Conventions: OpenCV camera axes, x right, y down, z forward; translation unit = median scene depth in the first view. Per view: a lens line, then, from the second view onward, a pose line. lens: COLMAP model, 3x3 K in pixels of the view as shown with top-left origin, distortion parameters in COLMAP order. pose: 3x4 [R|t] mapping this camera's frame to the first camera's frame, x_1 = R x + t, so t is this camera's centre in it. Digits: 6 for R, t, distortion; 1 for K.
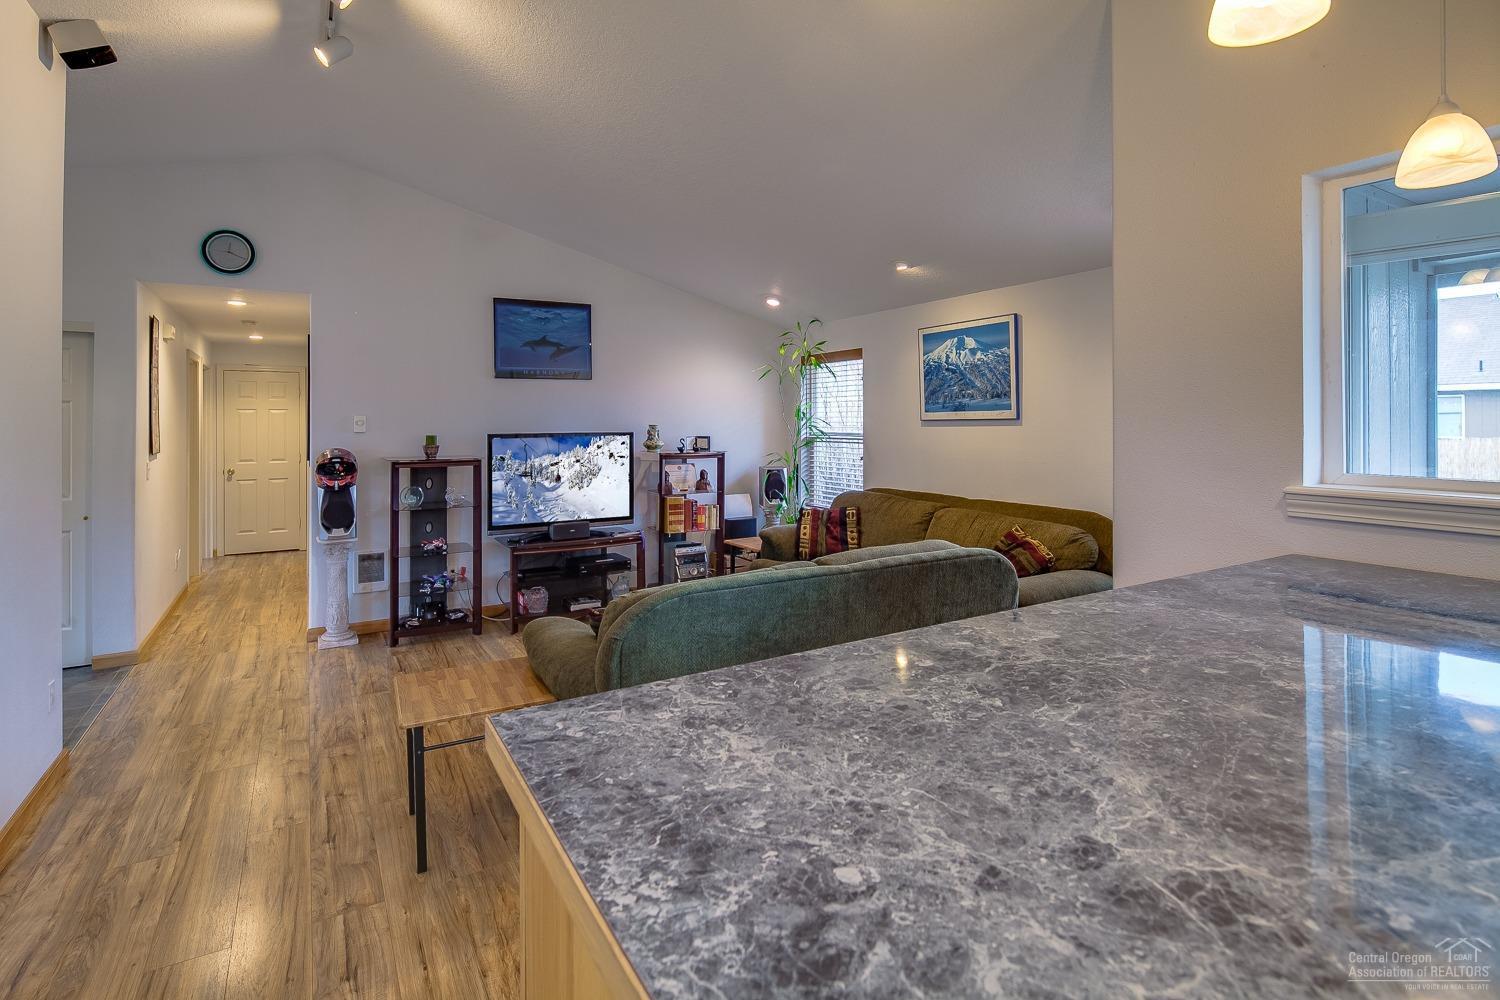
lens RADIAL K [[748.5, 0, 724.9], [0, 748.5, 441.9], [0, 0, 1]] dist [-0.011742, 0.000724]
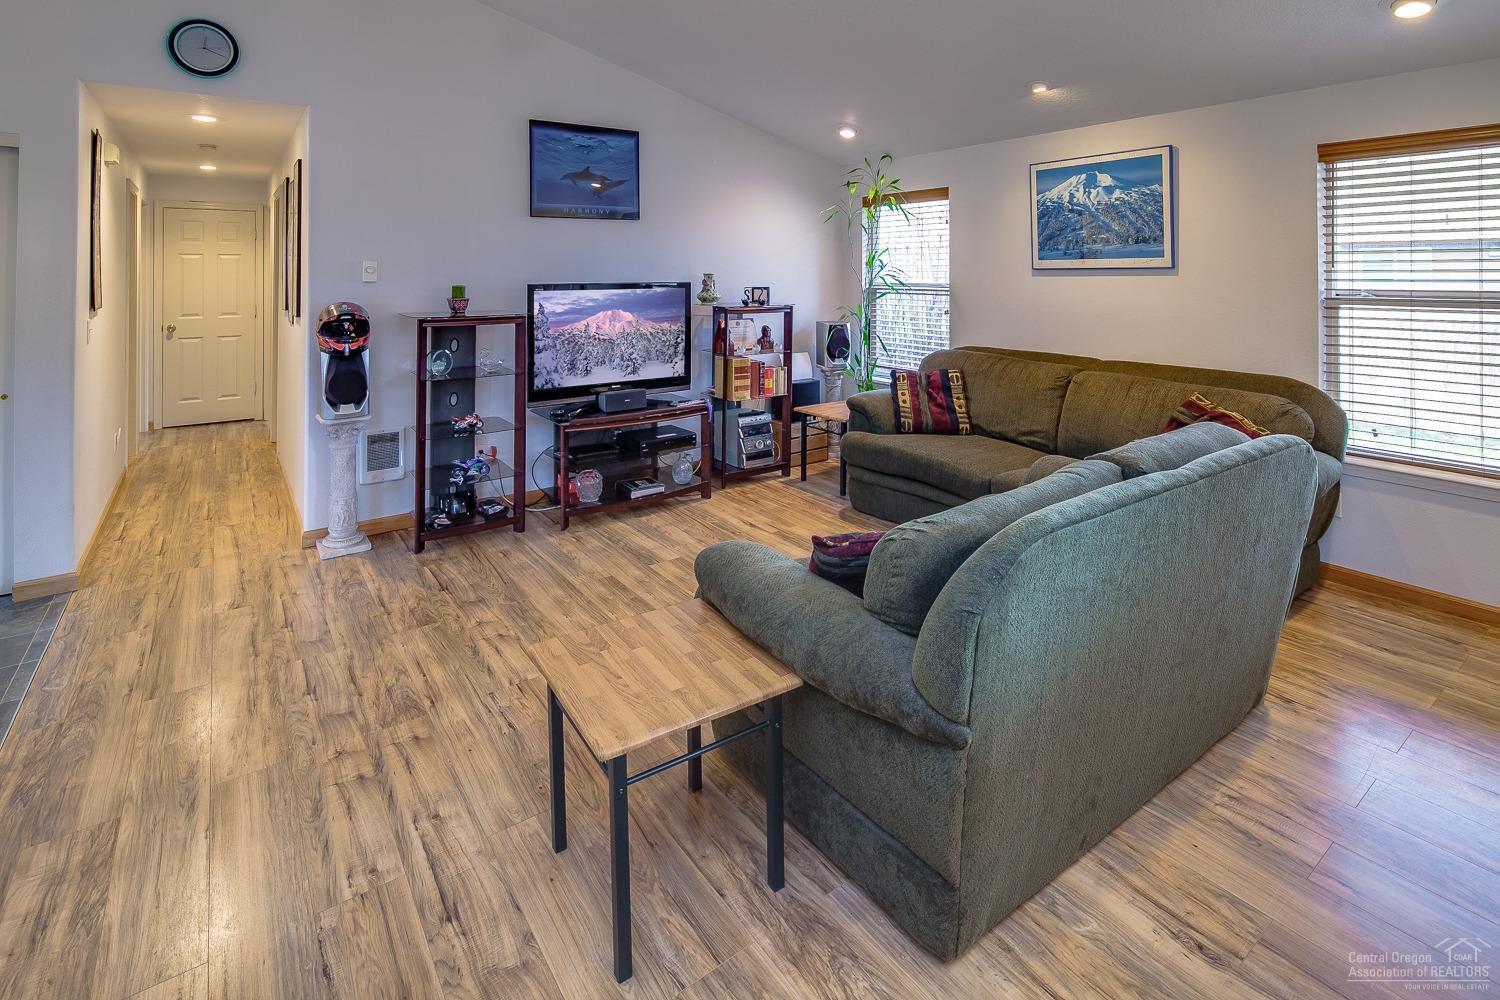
lens RADIAL K [[746.0, 0, 720.0], [0, 746.0, 283.8], [0, 0, 1]] dist [-0.009374, 0.000363]
pose [[0.996301, 0.001337, 0.085924, -0.180180], [-0.000506, 0.999953, -0.009692, -0.003166], [-0.085933, 0.009613, 0.996255, 0.170246]]
